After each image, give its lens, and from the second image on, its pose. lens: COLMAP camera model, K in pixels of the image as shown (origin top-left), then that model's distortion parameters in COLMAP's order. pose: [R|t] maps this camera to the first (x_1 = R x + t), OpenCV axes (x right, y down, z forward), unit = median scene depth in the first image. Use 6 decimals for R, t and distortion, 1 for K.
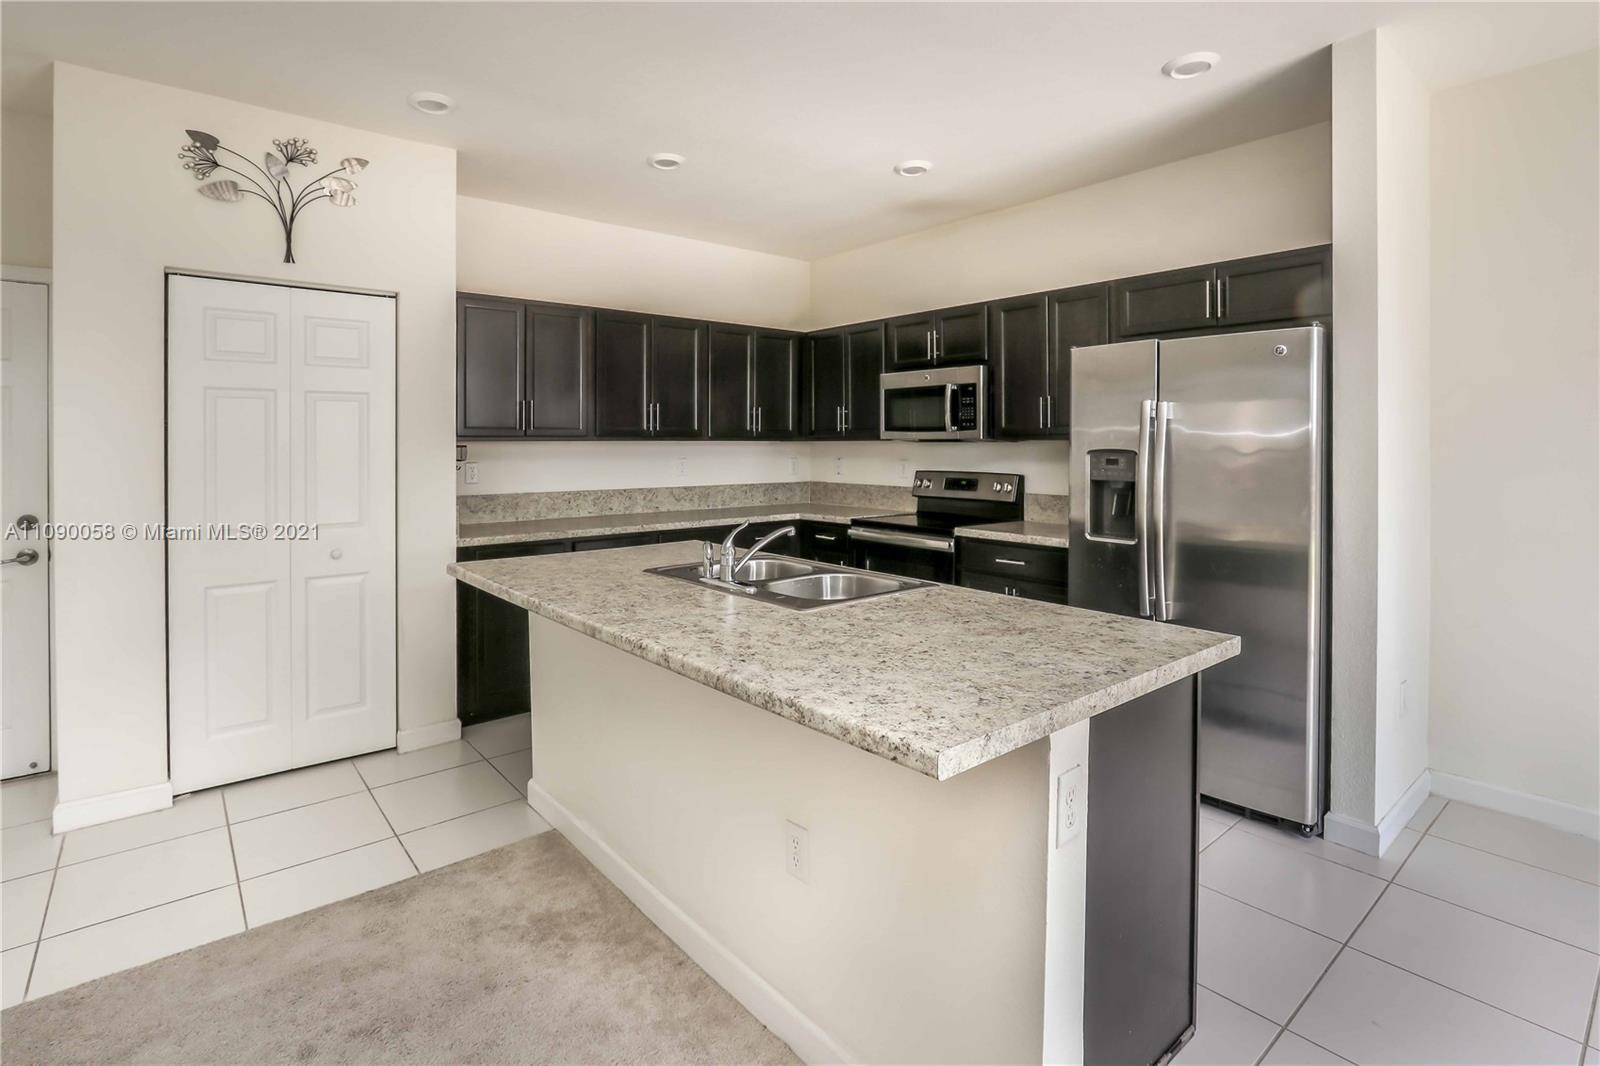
lens RADIAL K [[773.4, 0, 800.0], [0, 773.4, 533.0], [0, 0, 1]] dist [0.000361, 0.000085]
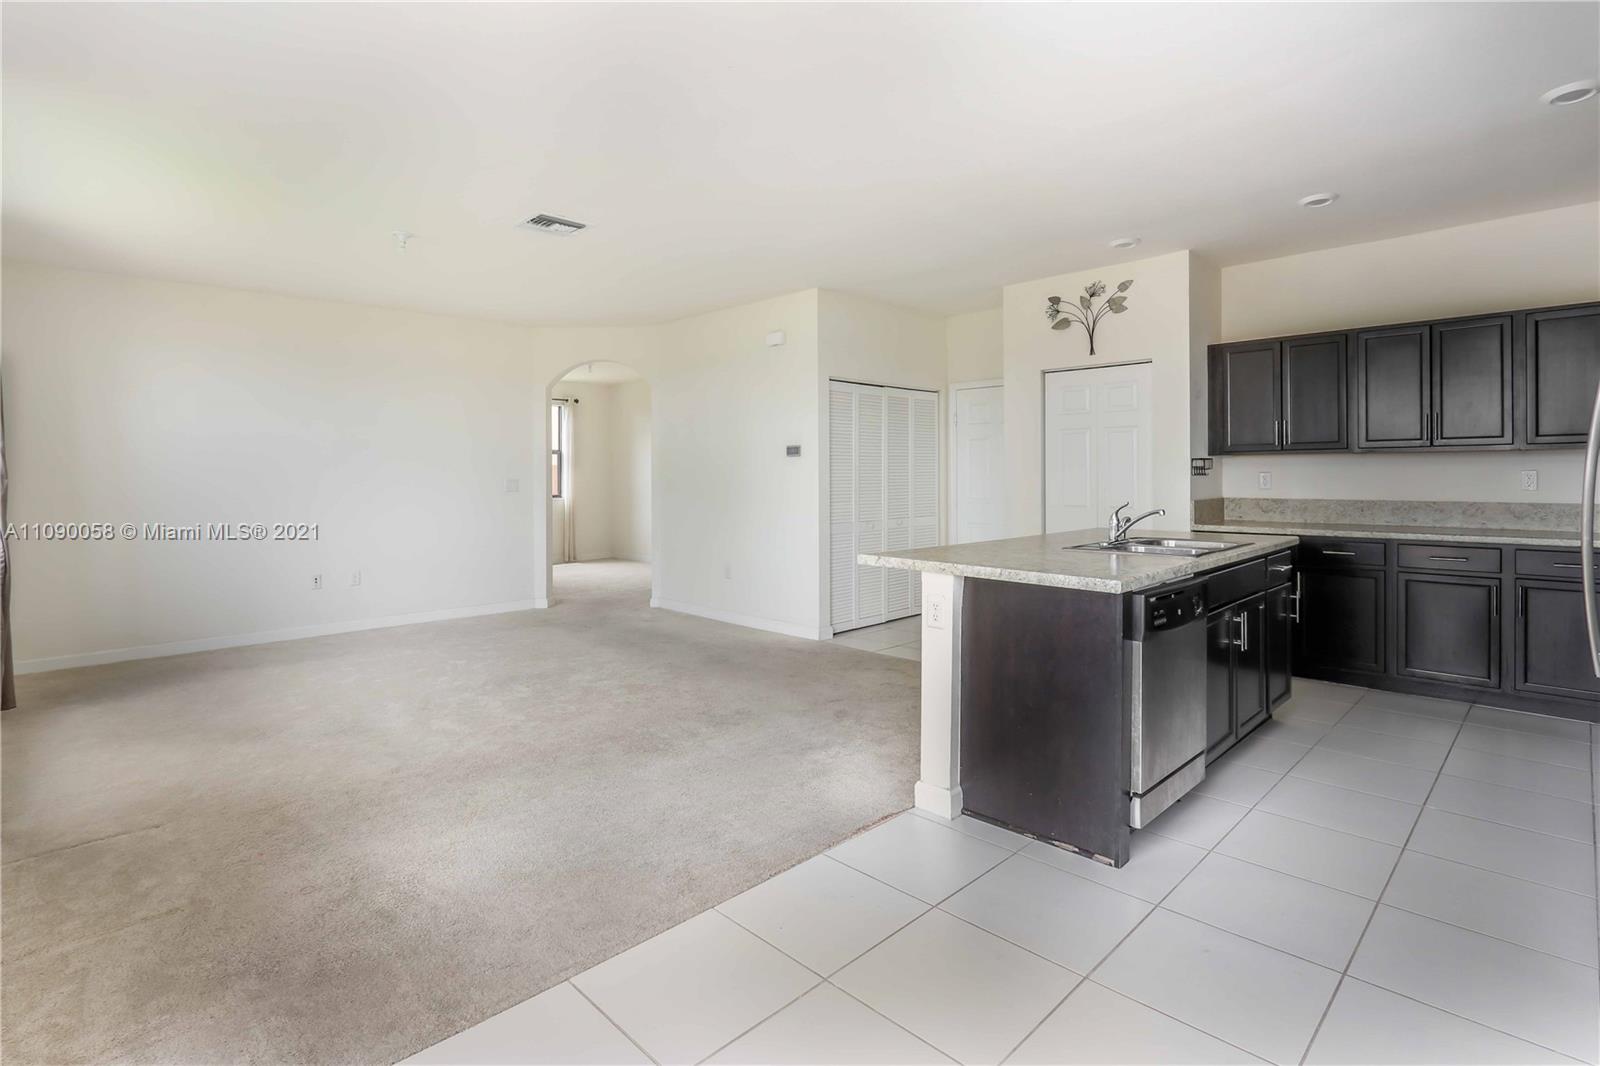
lens RADIAL K [[773.4, 0, 800.0], [0, 773.4, 533.0], [0, 0, 1]] dist [0.000361, 0.000085]
pose [[0.078765, 0.100883, -0.991775, 0.885778], [-0.082563, 0.992109, 0.094360, -0.059012], [0.993468, 0.074452, 0.086473, 0.211559]]
